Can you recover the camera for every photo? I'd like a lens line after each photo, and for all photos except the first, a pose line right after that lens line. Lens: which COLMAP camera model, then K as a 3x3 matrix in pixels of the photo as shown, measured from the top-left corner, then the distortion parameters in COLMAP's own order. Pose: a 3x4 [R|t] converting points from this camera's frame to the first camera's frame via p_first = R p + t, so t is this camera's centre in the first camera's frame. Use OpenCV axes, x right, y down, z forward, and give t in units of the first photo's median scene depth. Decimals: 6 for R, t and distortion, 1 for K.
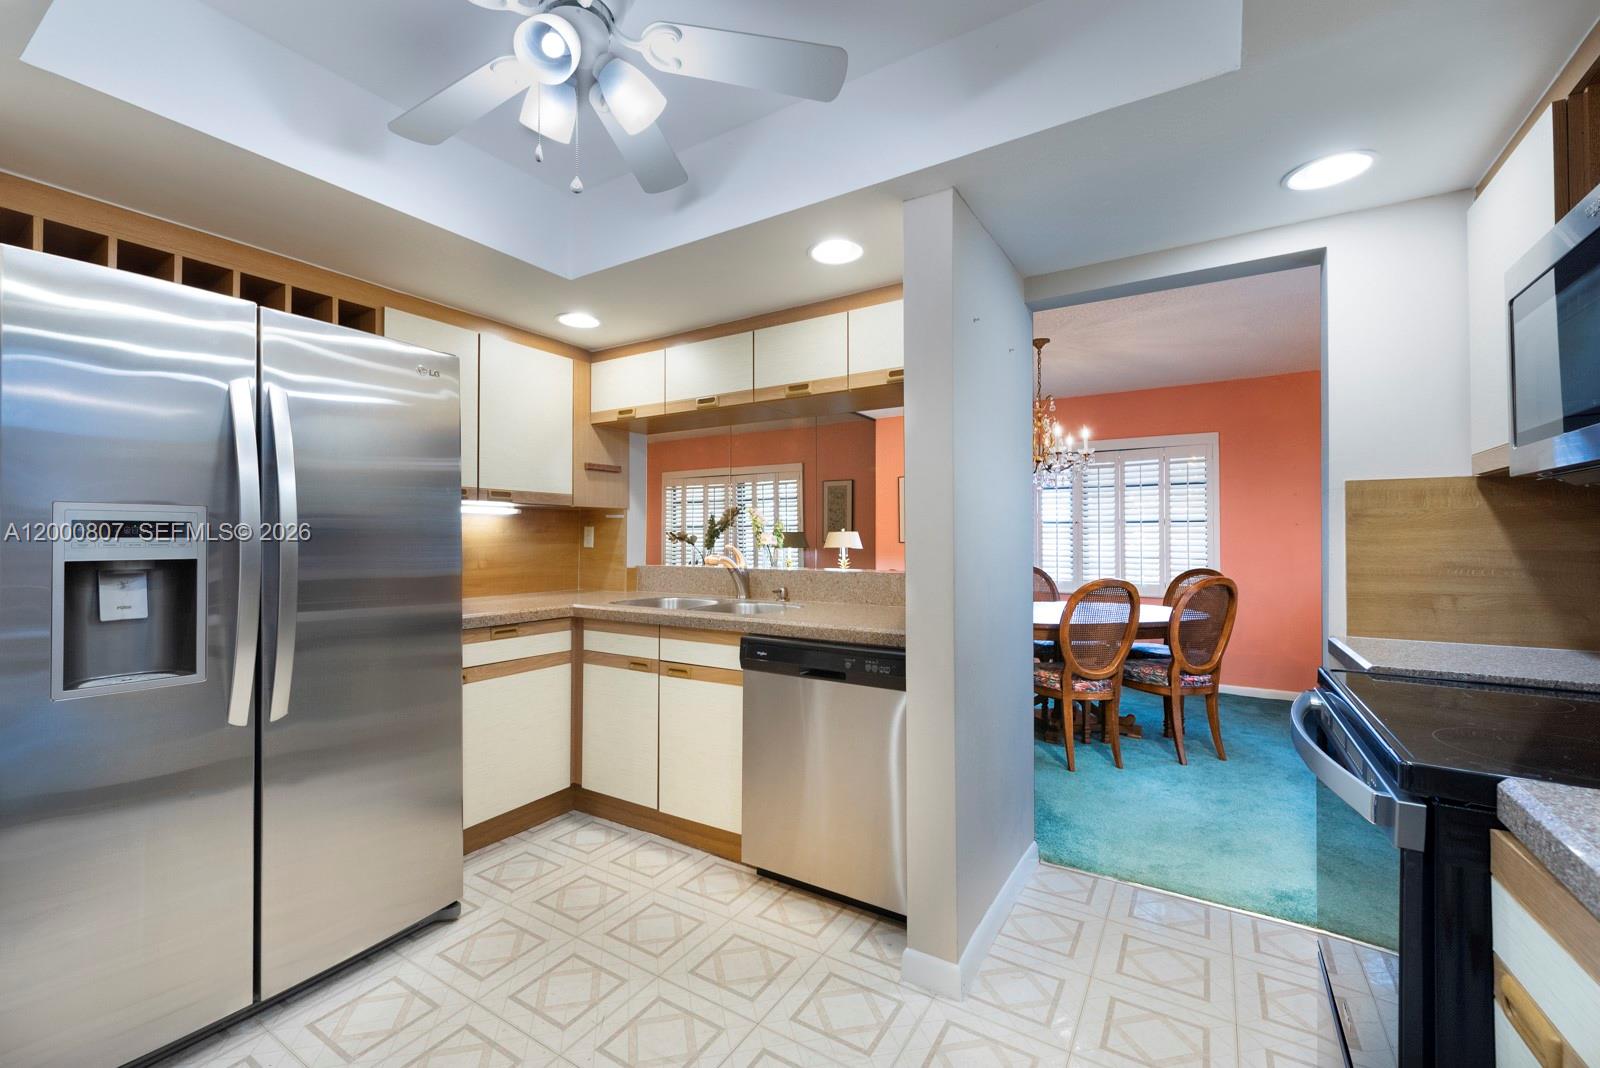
lens RADIAL K [[625.0, 0, 834.6], [0, 625.0, 530.7], [0, 0, 1]] dist [0.016986, -0.001646]
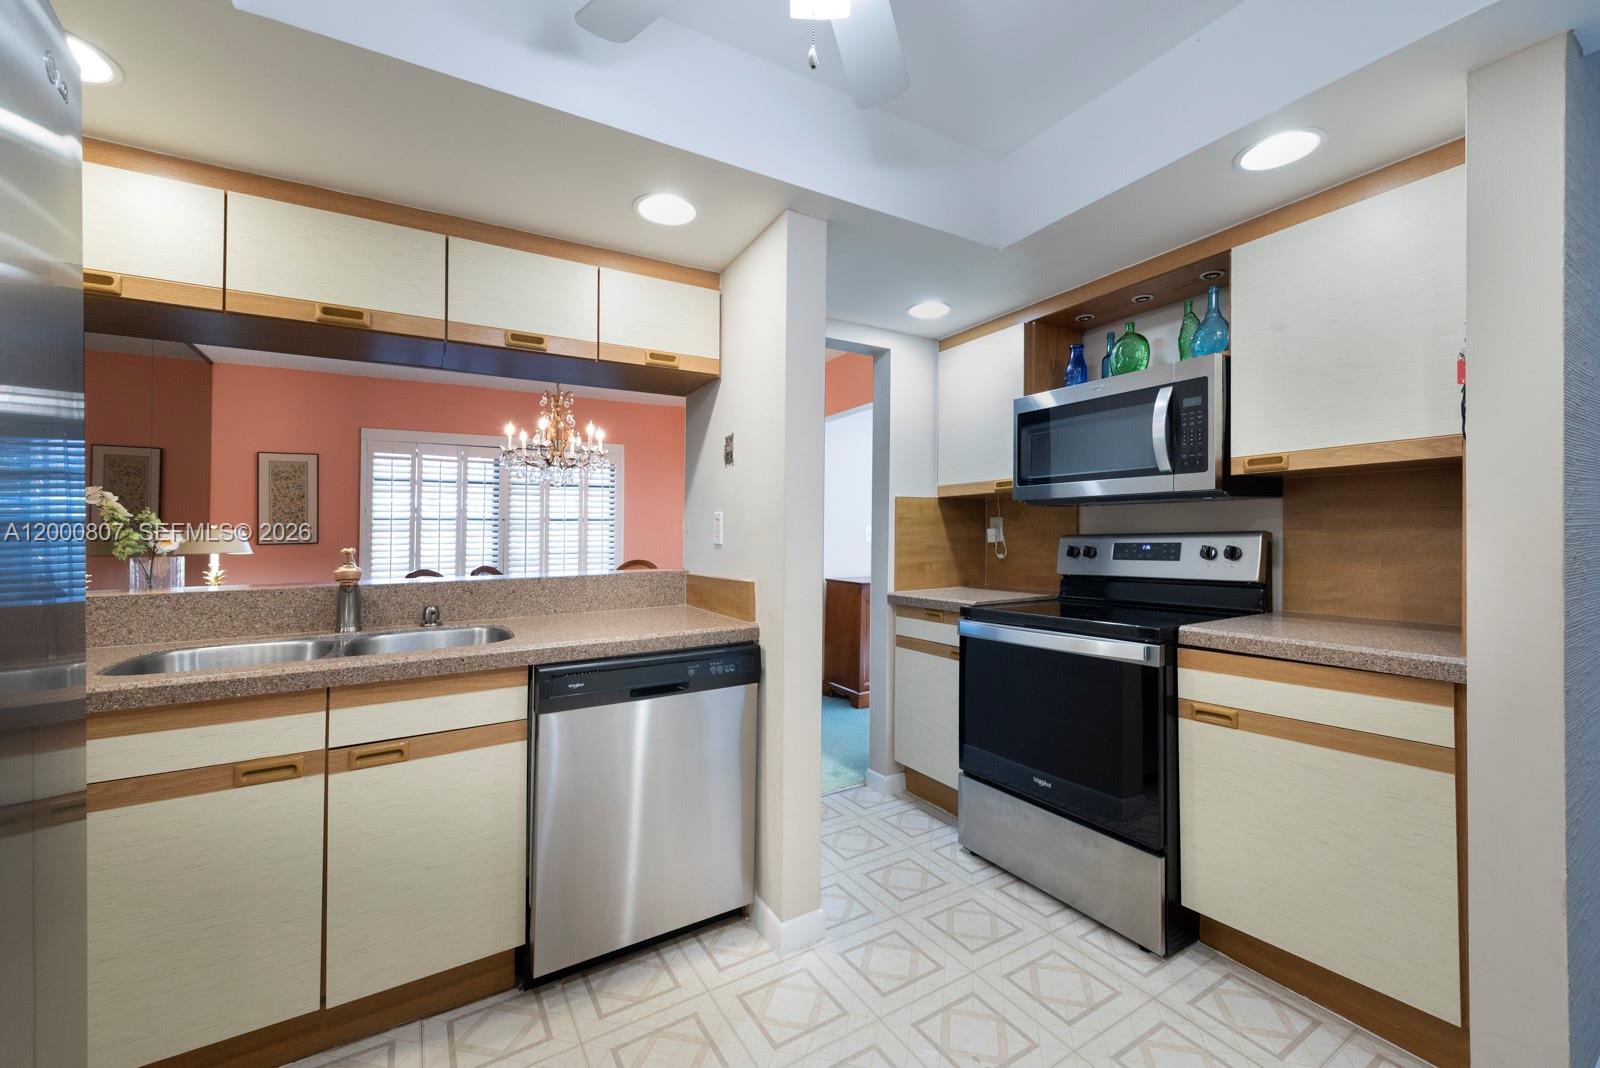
lens RADIAL K [[625.0, 0, 797.9], [0, 625.0, 531.2], [0, 0, 1]] dist [0.016986, -0.001646]
pose [[0.495204, -0.002962, 0.868771, -0.610428], [0.000103, 0.999994, 0.003350, 0.004444], [-0.868777, -0.001569, 0.495202, 0.358996]]
